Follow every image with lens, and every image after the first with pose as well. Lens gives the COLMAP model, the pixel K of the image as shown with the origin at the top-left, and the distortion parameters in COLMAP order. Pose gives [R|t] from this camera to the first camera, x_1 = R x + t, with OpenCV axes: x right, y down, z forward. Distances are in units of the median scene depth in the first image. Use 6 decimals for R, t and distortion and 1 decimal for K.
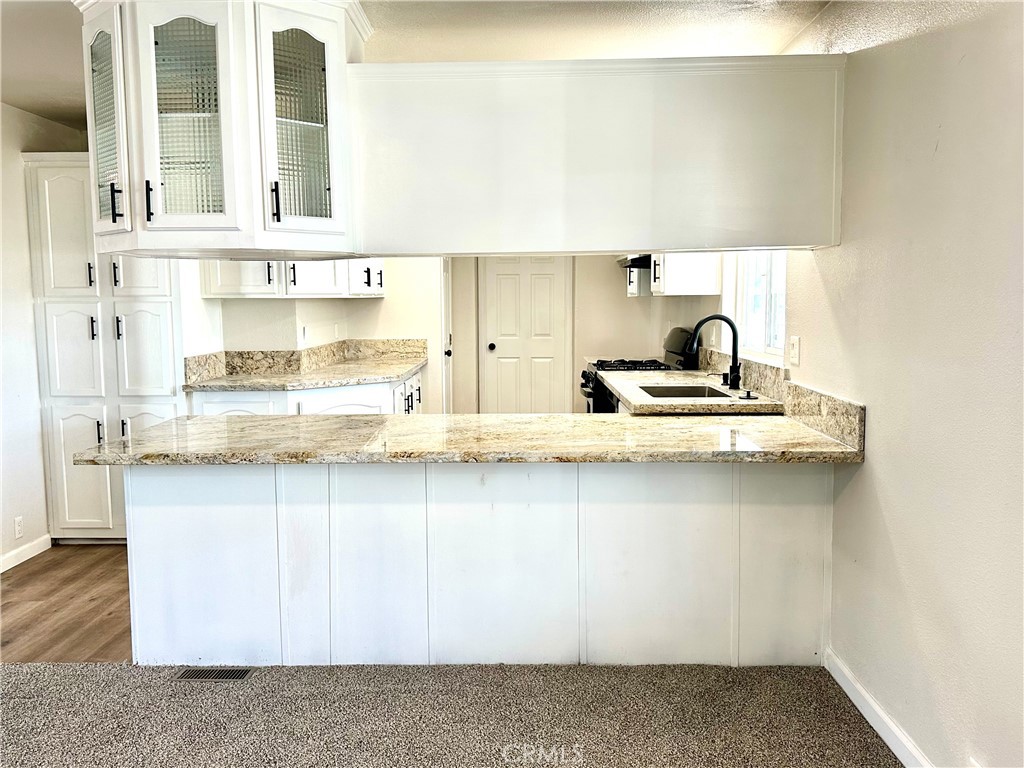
lens RADIAL K [[852.4, 0, 512.0], [0, 852.4, 384.0], [0, 0, 1]] dist [0.129705, -0.217227]
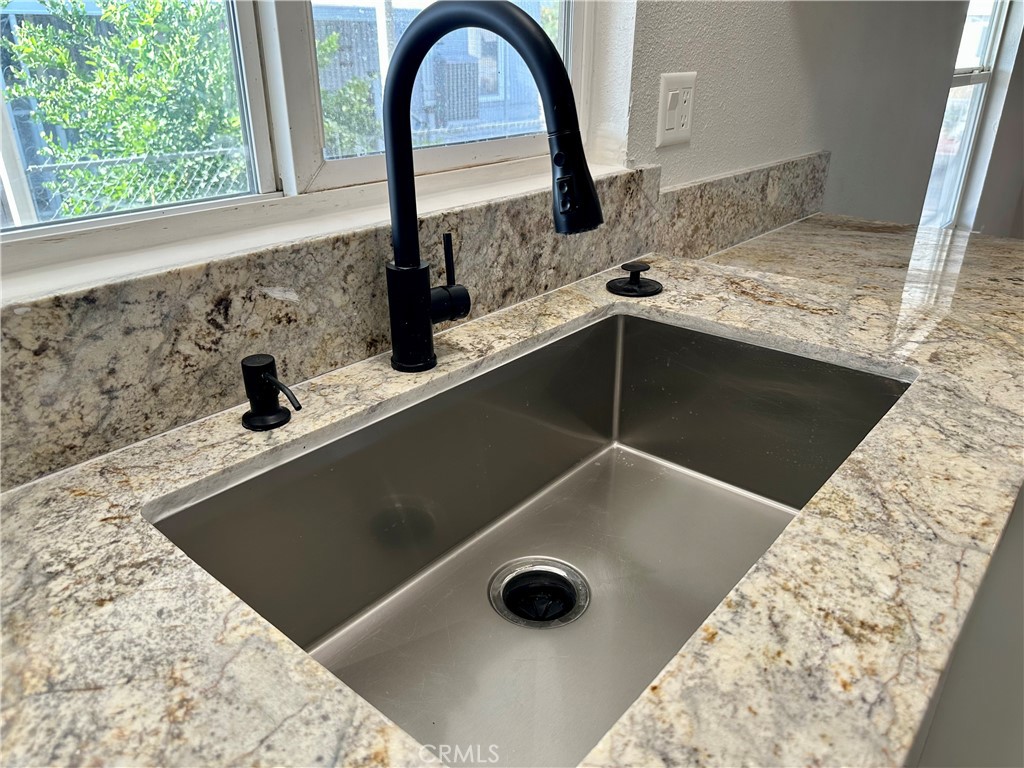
lens RADIAL K [[725.6, 0, 512.0], [0, 725.6, 384.0], [0, 0, 1]] dist [0.122393, -0.143084]
pose [[-0.759105, -0.238213, 0.605817, 0.112209], [0.092021, 0.882027, 0.462125, -0.076048], [-0.644431, 0.406549, -0.647631, 1.075377]]
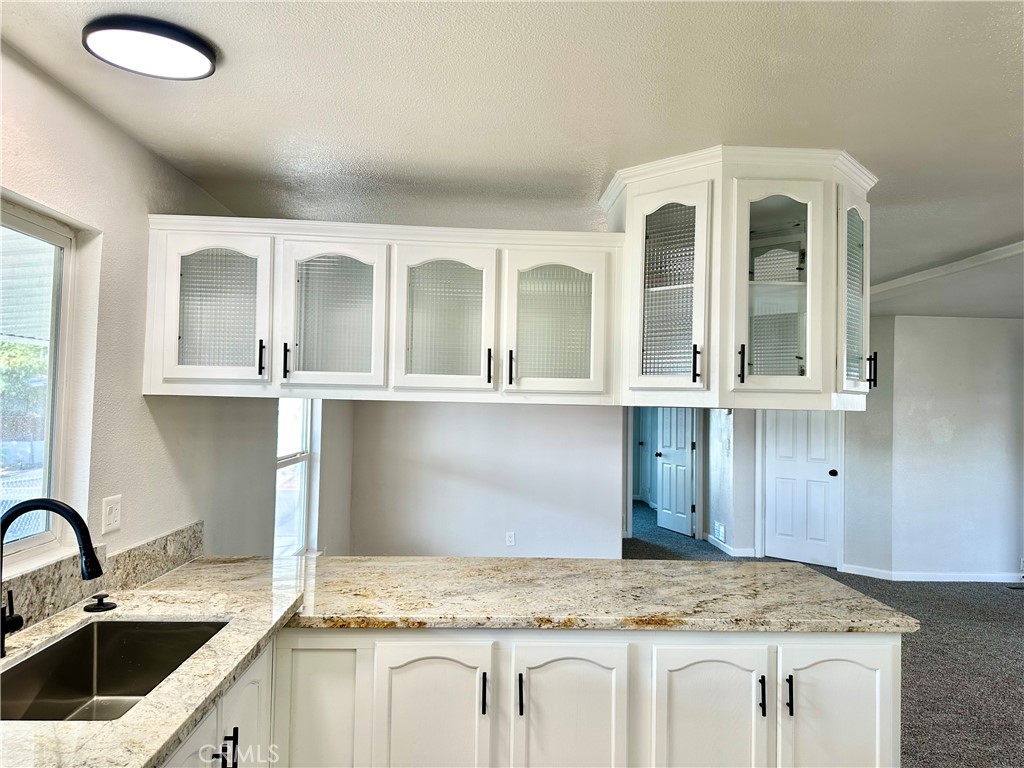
lens RADIAL K [[725.6, 0, 512.0], [0, 725.6, 384.0], [0, 0, 1]] dist [0.122393, -0.143084]
pose [[-0.998926, 0.008975, -0.045460, -0.010625], [0.005632, 0.997306, 0.073135, -0.167278], [0.045994, 0.072801, -0.996285, 1.363704]]
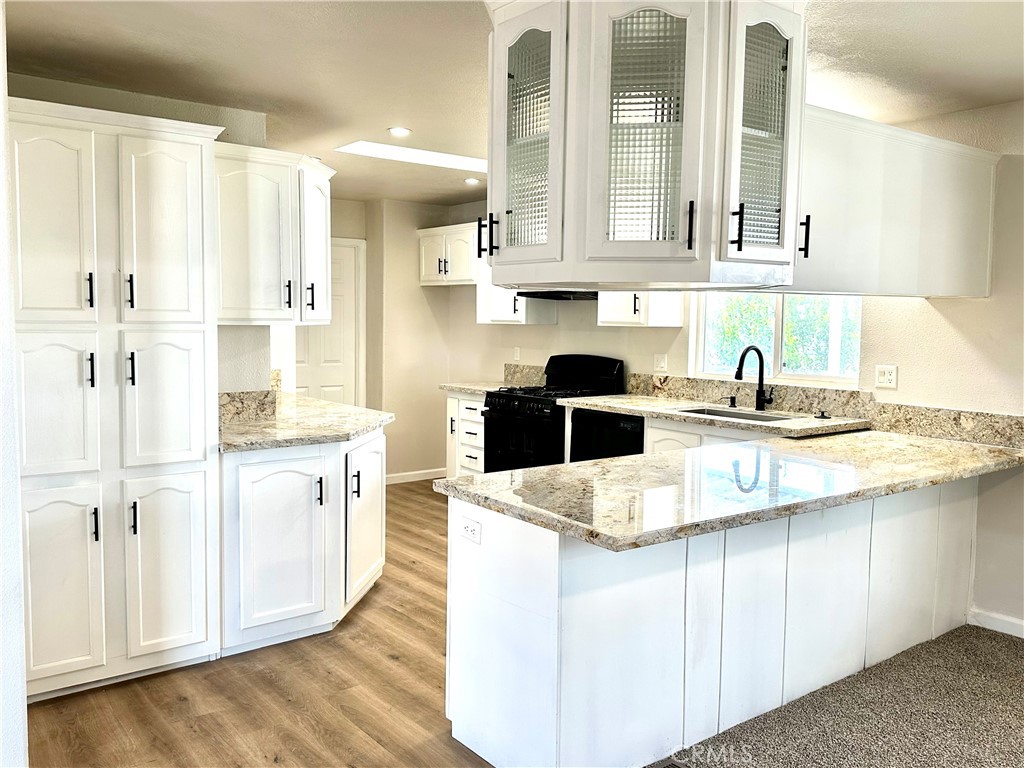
lens RADIAL K [[852.4, 0, 512.0], [0, 852.4, 384.0], [0, 0, 1]] dist [0.129705, -0.217227]
pose [[0.778832, -0.033431, 0.626341, -0.696049], [0.044545, 0.999005, -0.002068, -0.040307], [-0.625649, 0.029511, 0.779546, 0.297548]]
